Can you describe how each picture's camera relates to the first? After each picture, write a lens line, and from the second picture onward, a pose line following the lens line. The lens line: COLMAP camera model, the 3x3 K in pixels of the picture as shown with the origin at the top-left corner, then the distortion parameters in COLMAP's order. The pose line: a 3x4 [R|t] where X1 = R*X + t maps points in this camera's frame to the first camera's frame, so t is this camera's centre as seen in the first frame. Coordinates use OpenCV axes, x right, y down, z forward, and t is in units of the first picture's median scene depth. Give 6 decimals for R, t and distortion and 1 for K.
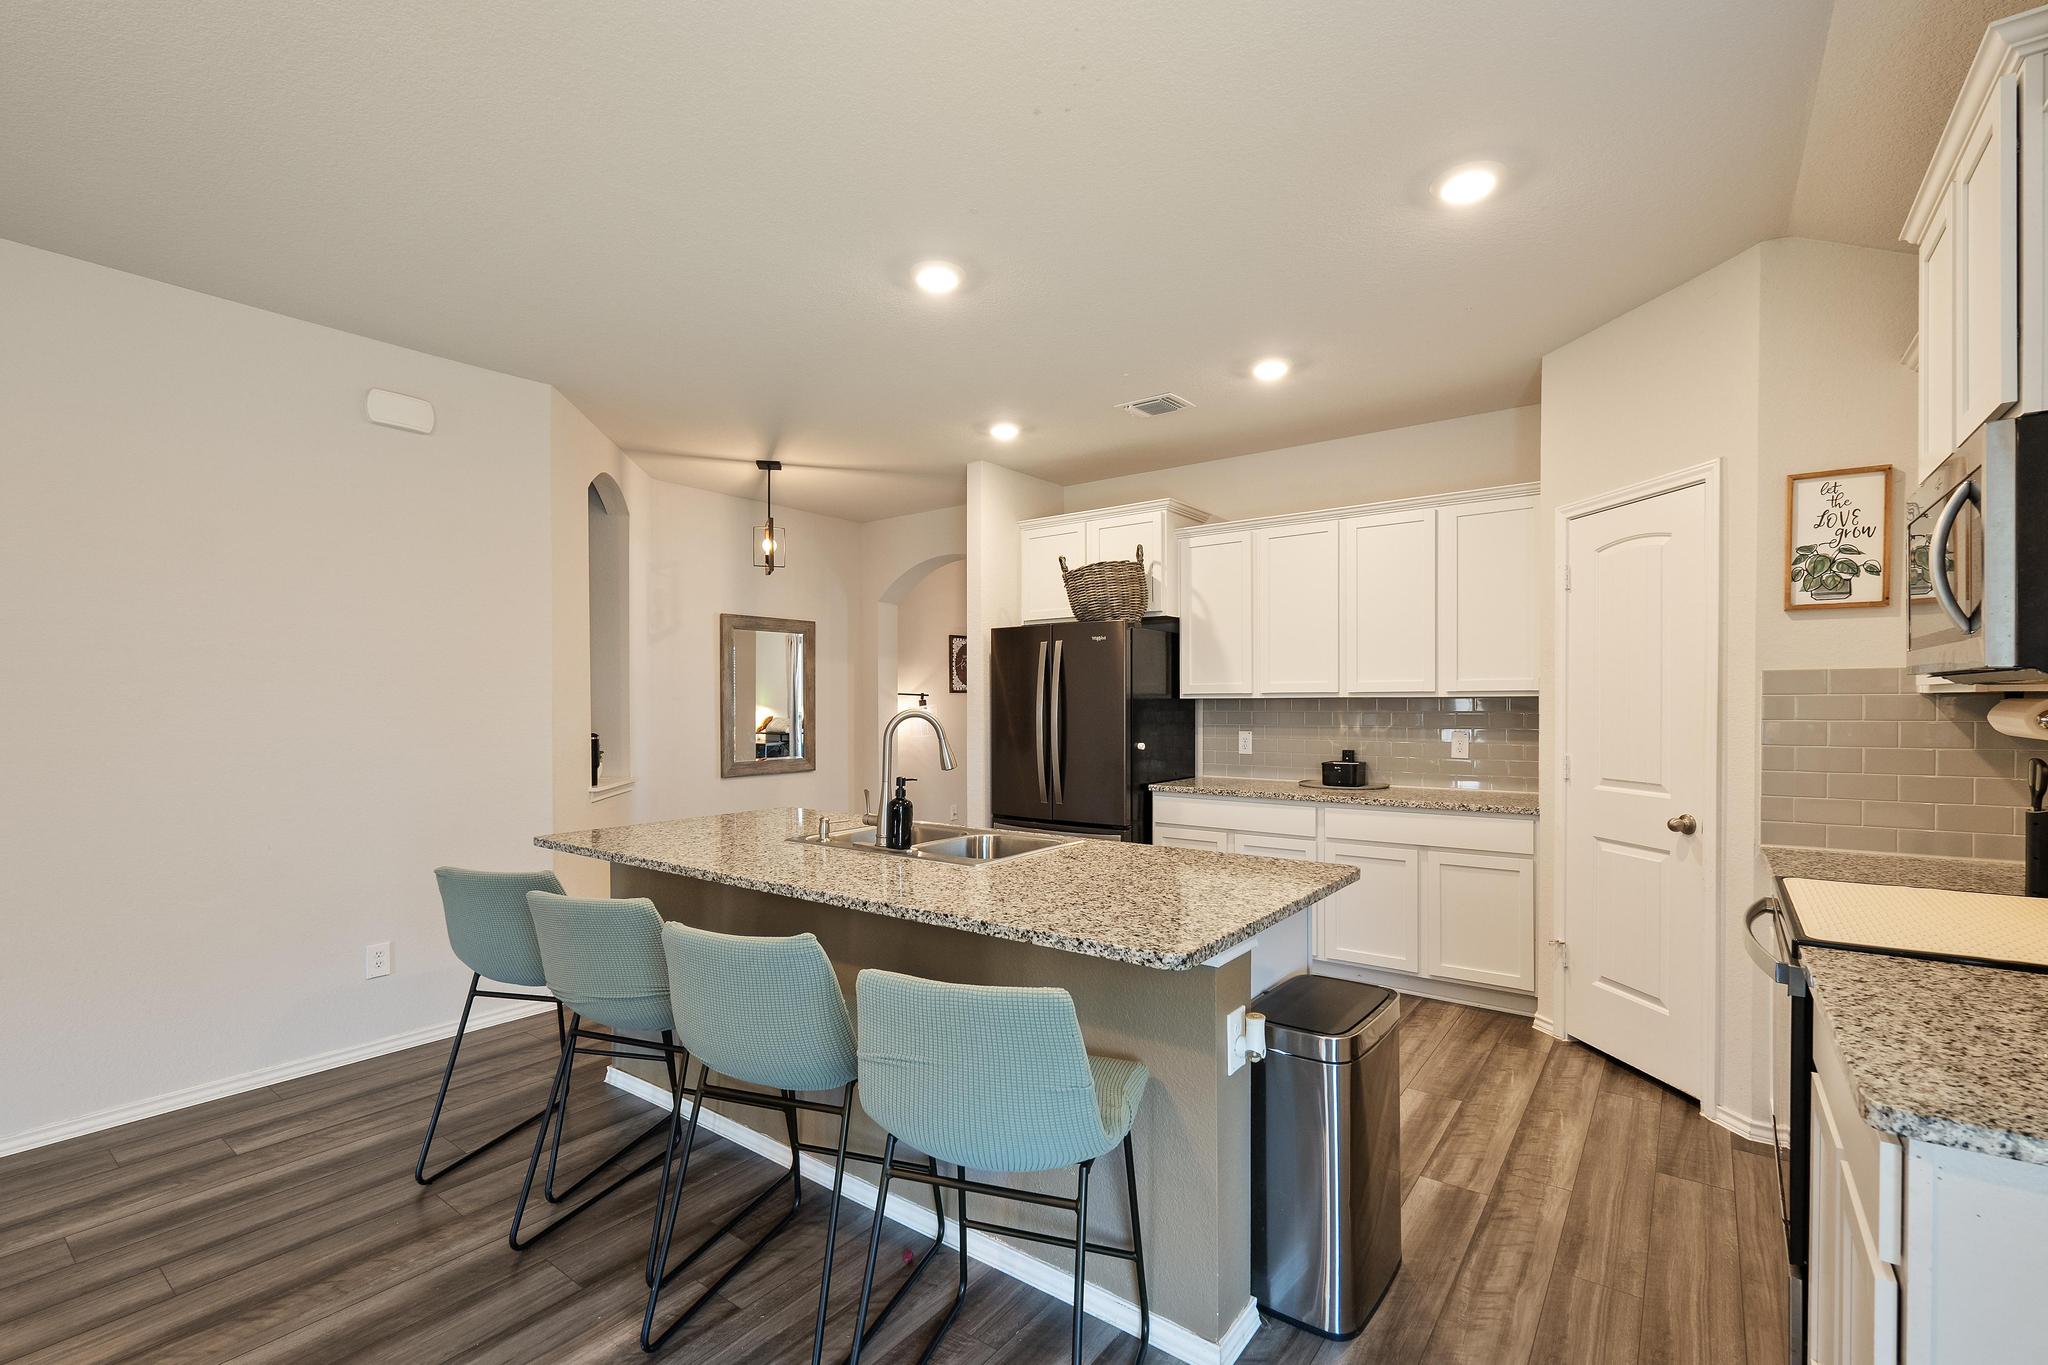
lens RADIAL K [[895.5, 0, 1032.1], [0, 895.5, 709.8], [0, 0, 1]] dist [-0.004682, 0.000534]
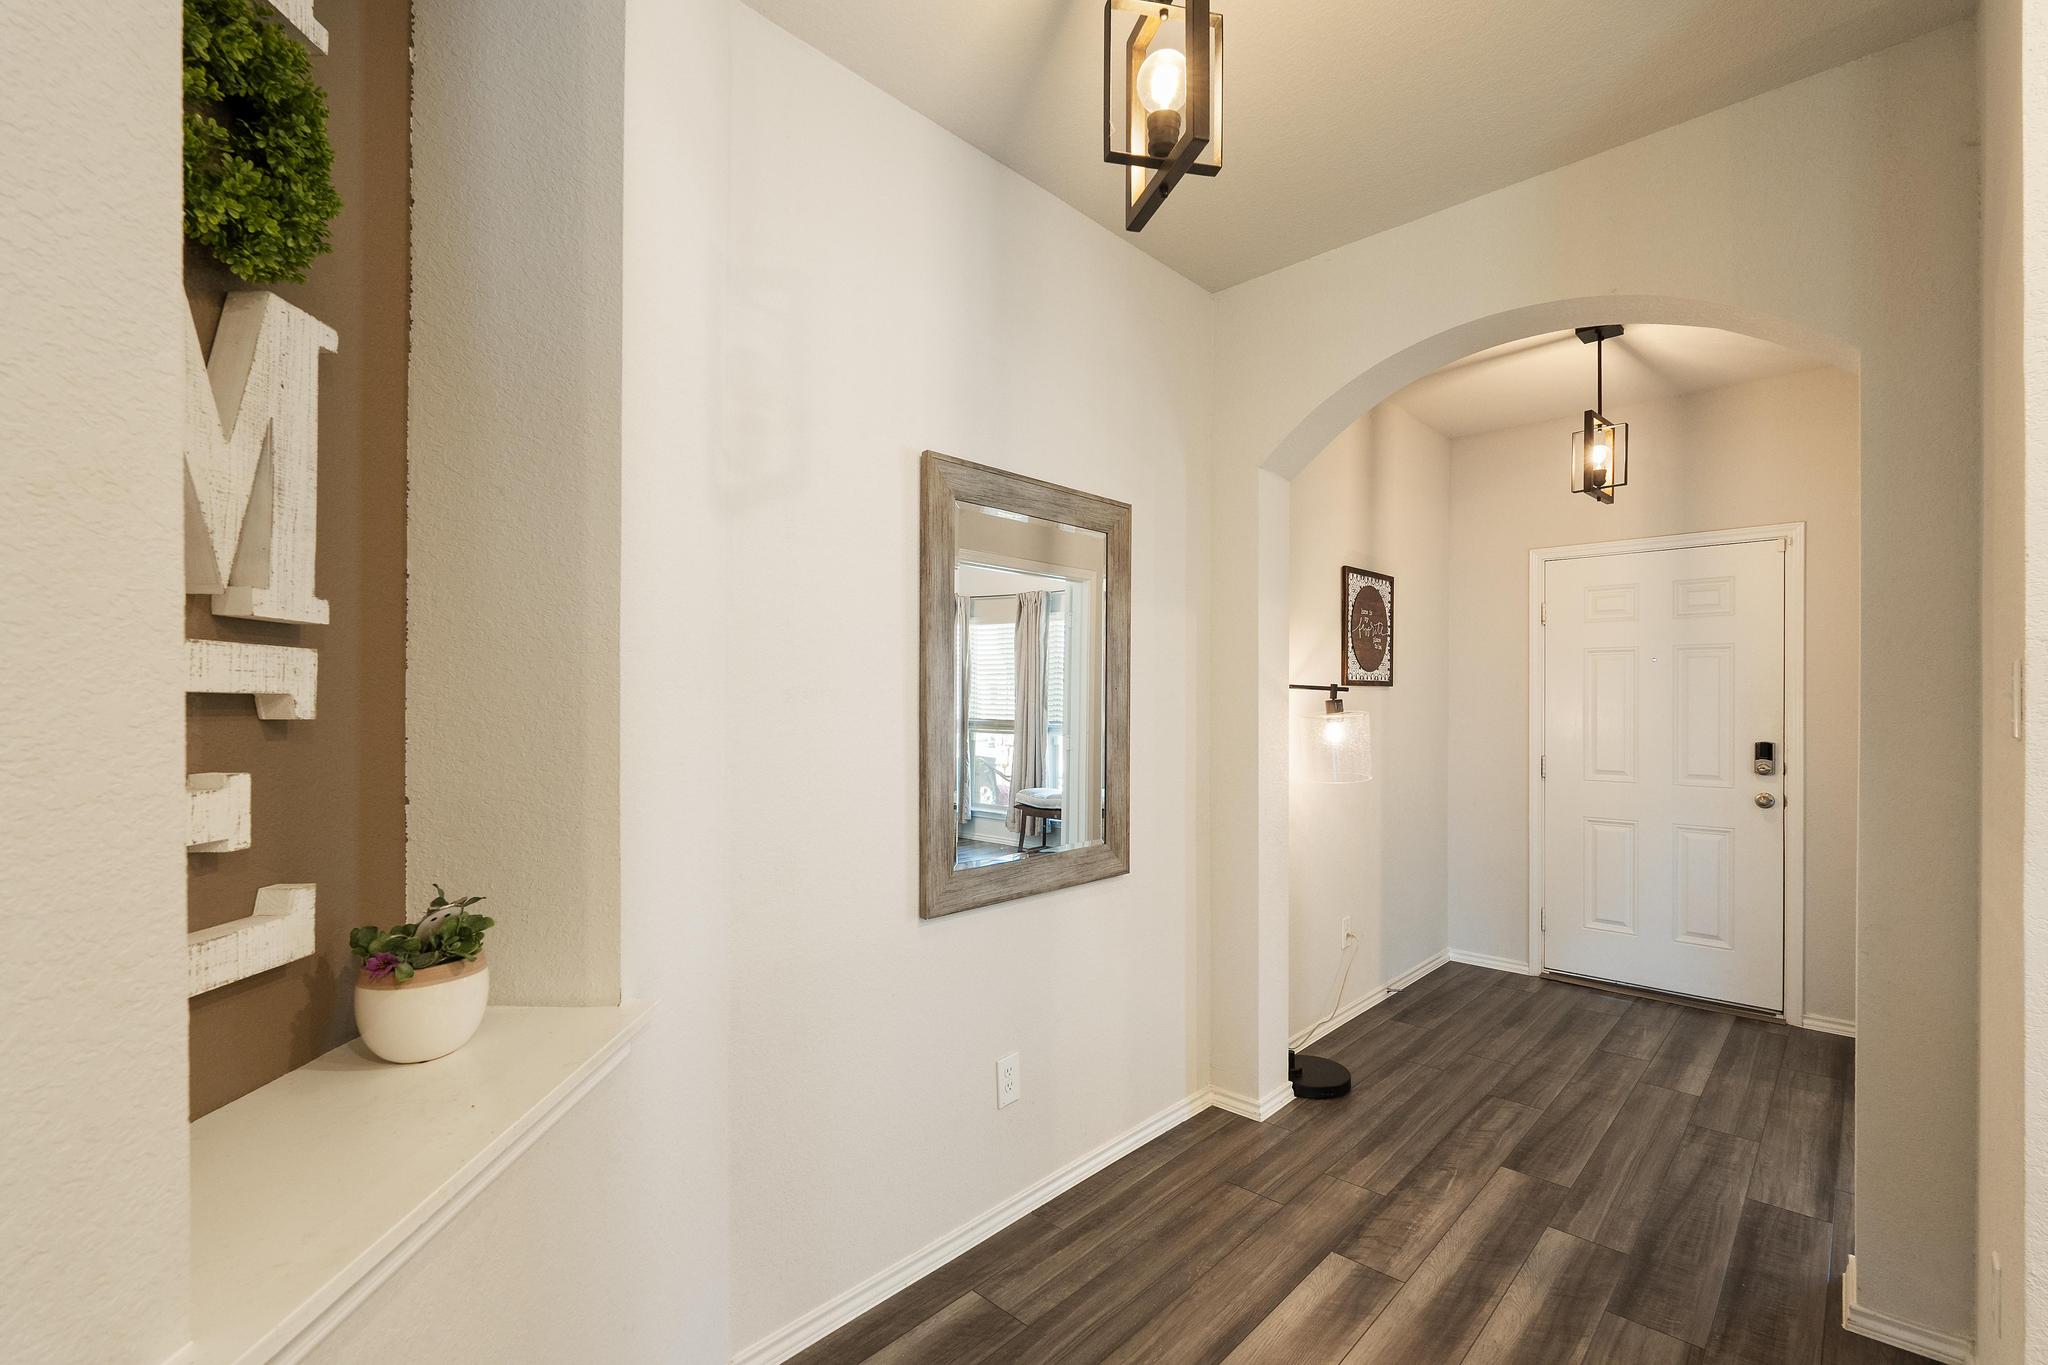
lens RADIAL K [[895.5, 0, 1014.6], [0, 895.5, 696.1], [0, 0, 1]] dist [-0.004682, 0.000534]
pose [[0.991422, 0.006209, -0.130554, -0.377374], [-0.008150, 0.999864, -0.014335, -0.009233], [0.130448, 0.015276, 0.991338, 0.930907]]
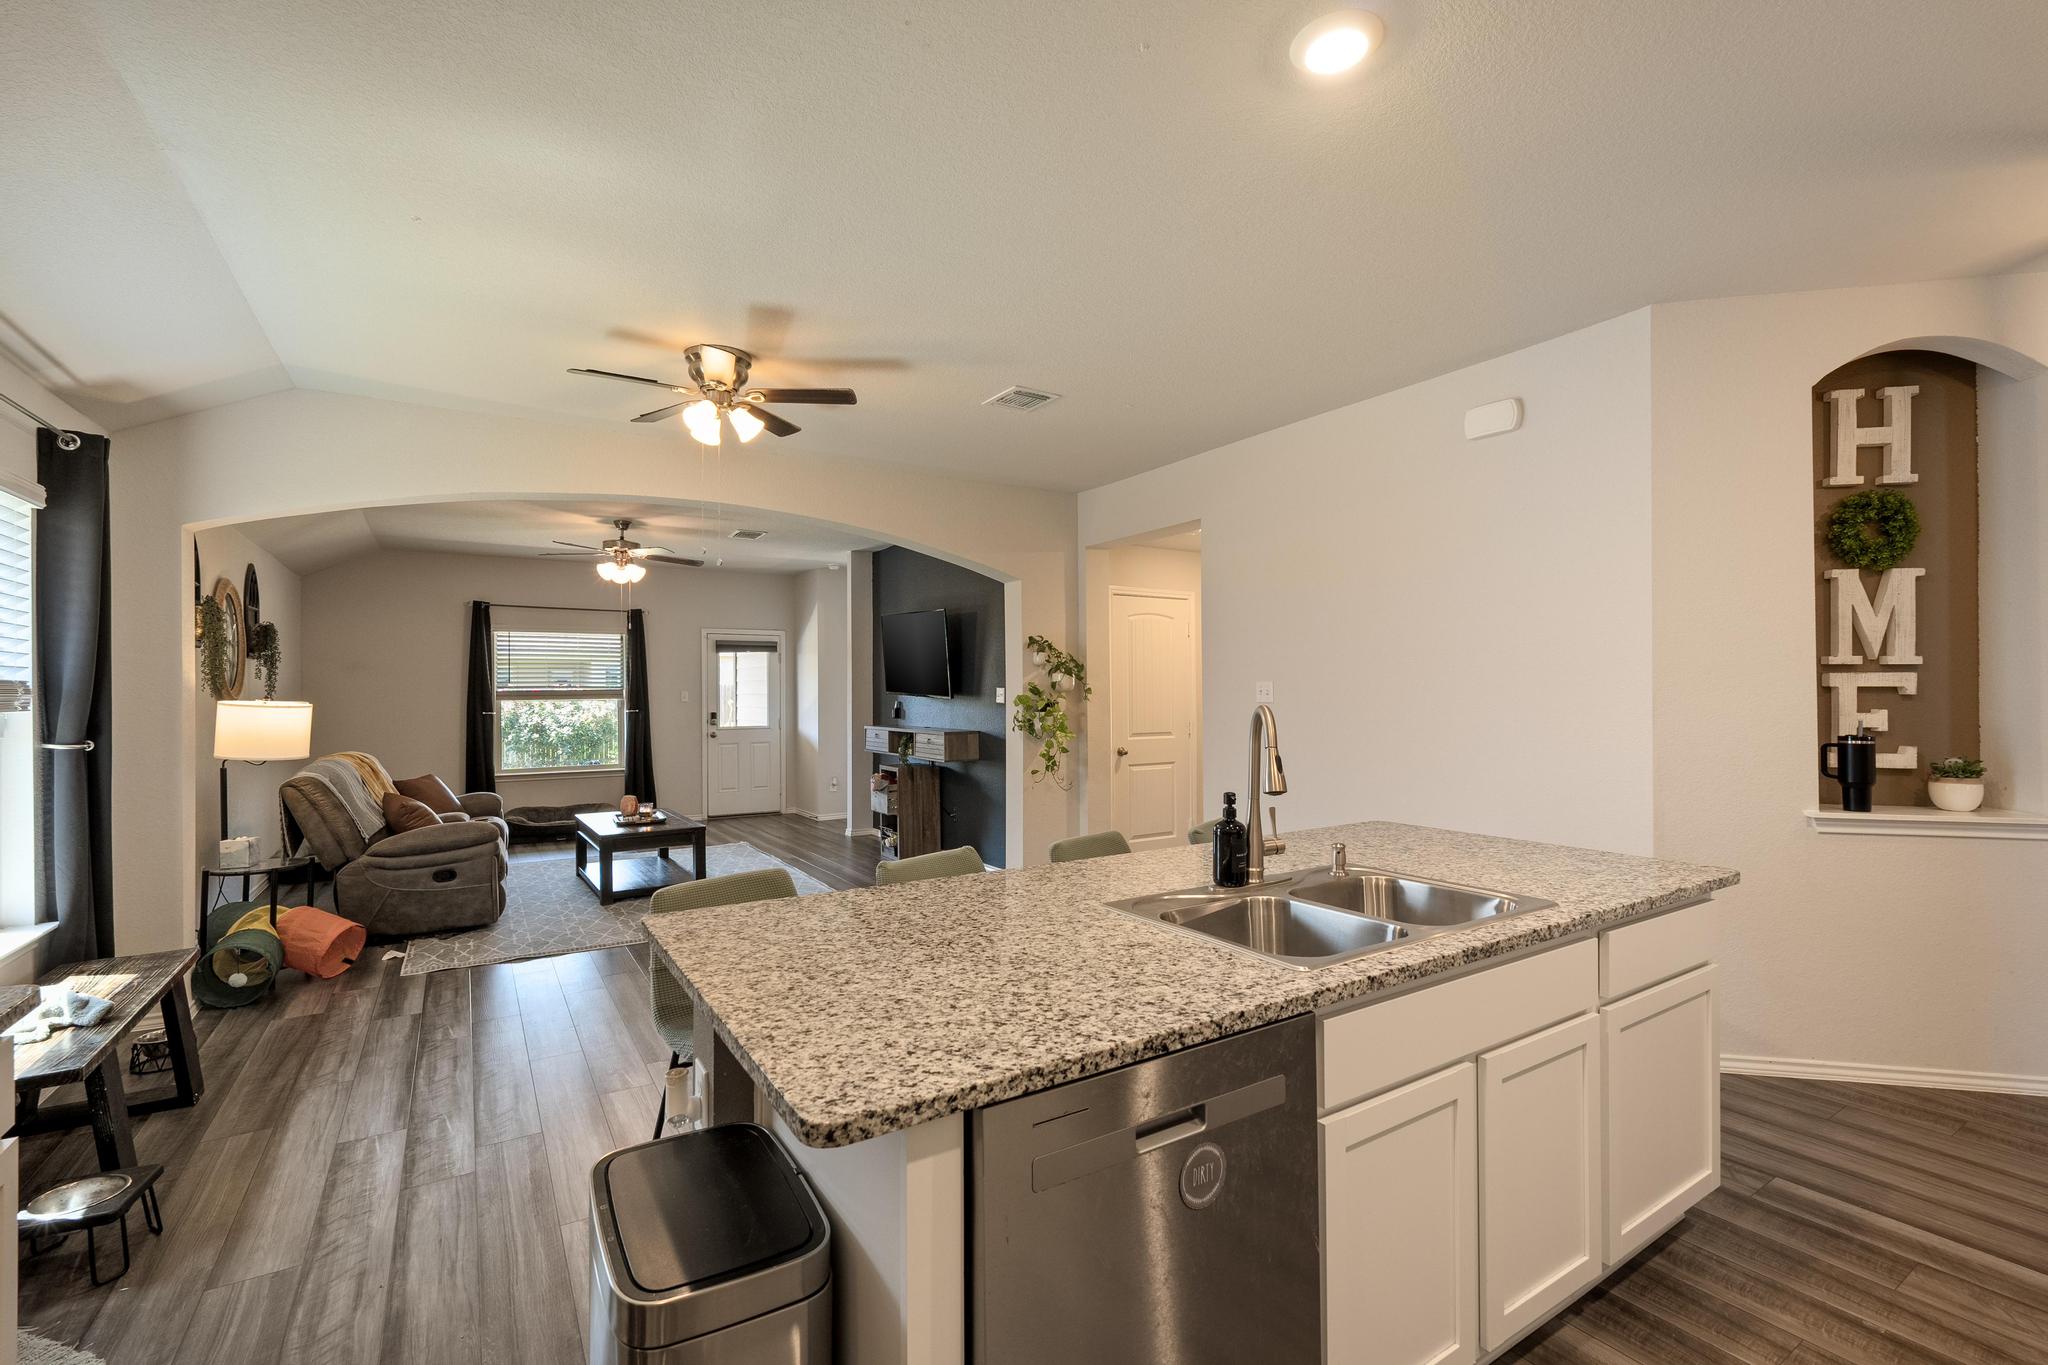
lens RADIAL K [[895.5, 0, 1011.3], [0, 895.5, 693.2], [0, 0, 1]] dist [-0.004682, 0.000534]
pose [[-0.376189, 0.007070, -0.926516, 0.403368], [-0.002713, 0.999958, 0.008732, -0.010341], [0.926539, 0.005799, -0.376154, 0.714997]]
